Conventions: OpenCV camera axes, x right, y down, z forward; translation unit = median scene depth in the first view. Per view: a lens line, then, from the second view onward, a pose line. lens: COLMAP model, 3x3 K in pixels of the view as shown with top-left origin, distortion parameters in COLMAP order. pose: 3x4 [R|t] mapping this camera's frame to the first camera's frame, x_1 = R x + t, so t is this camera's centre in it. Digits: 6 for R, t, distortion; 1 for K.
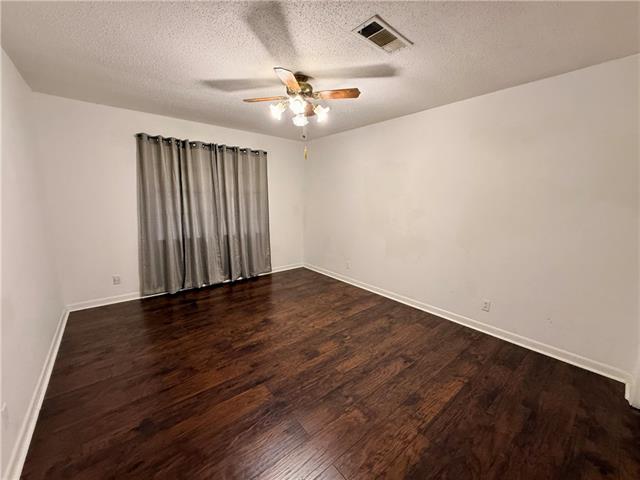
lens RADIAL K [[257.5, 0, 320.0], [0, 257.5, 240.0], [0, 0, 1]] dist [-0.001621, 0.000157]
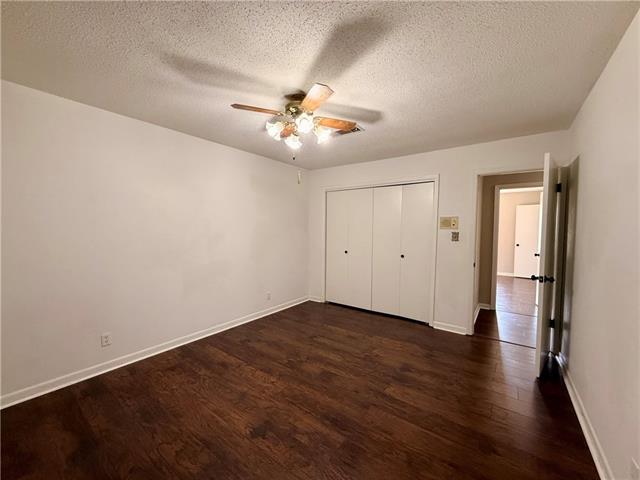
lens RADIAL K [[257.5, 0, 320.0], [0, 257.5, 240.0], [0, 0, 1]] dist [-0.001621, 0.000157]
pose [[-0.240218, -0.064851, 0.968550, -0.929322], [0.148456, 0.983574, 0.102677, -0.187045], [-0.959300, 0.168452, -0.226645, 1.102482]]
